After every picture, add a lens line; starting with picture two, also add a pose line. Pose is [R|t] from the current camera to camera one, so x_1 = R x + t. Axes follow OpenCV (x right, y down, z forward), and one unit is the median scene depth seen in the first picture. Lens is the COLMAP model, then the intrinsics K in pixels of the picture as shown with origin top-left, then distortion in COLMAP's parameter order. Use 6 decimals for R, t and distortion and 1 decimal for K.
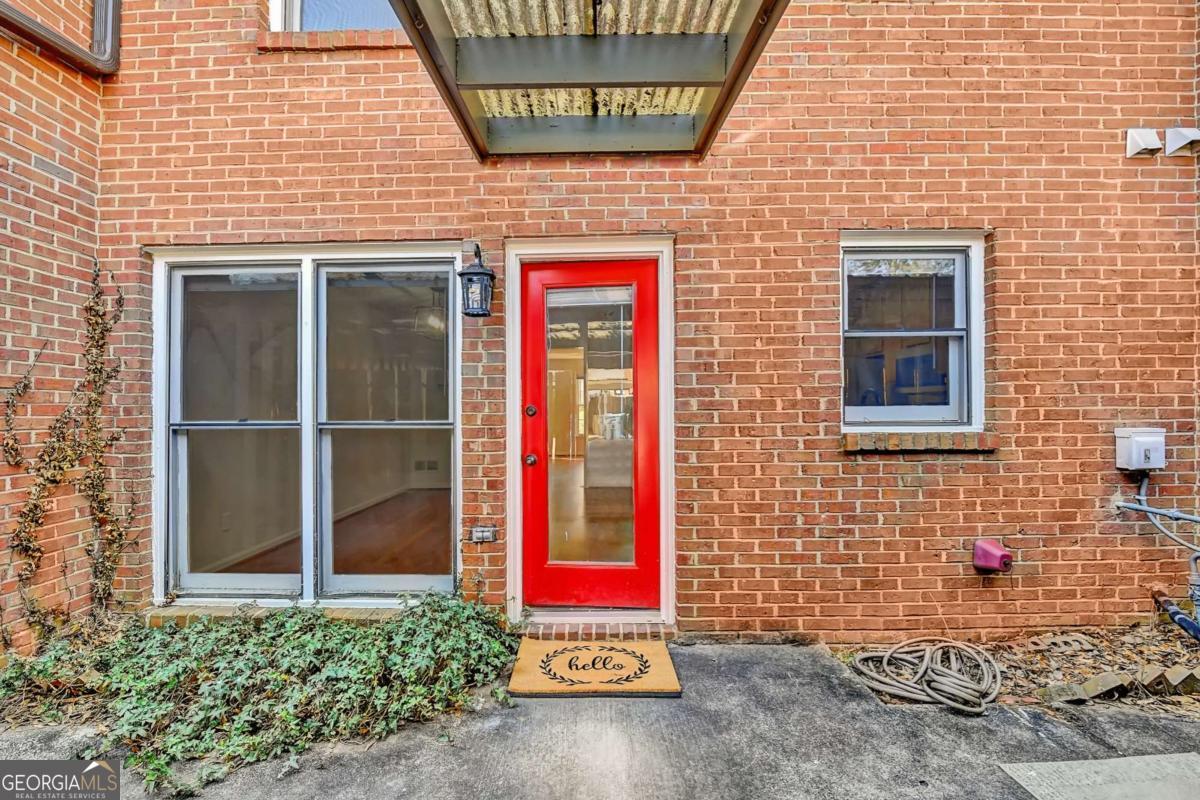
lens RADIAL K [[486.4, 0, 595.2], [0, 486.4, 402.7], [0, 0, 1]] dist [-0.012980, -0.000236]
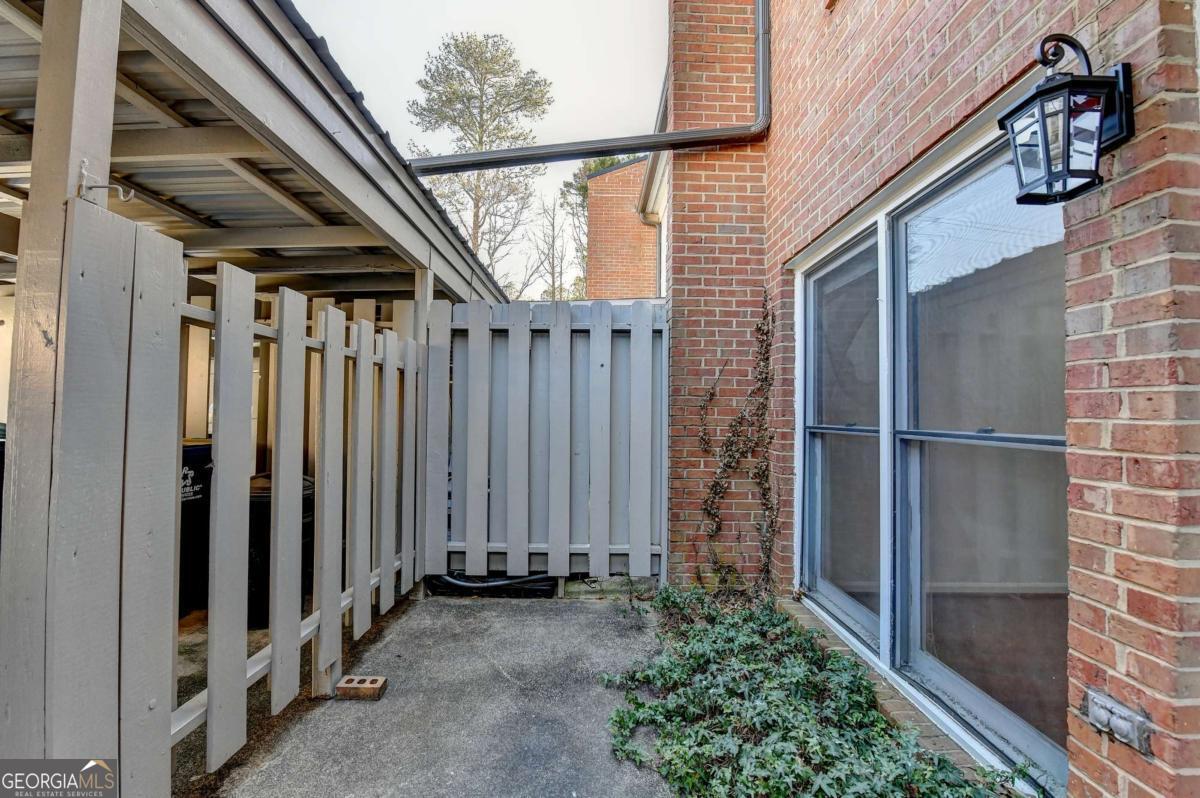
lens RADIAL K [[486.4, 0, 595.2], [0, 486.4, 401.7], [0, 0, 1]] dist [-0.012980, -0.000236]
pose [[-0.001418, -0.022058, -0.999756, 0.174095], [-0.002008, 0.999755, -0.022055, 0.015388], [0.999997, 0.001977, -0.001462, 0.568069]]
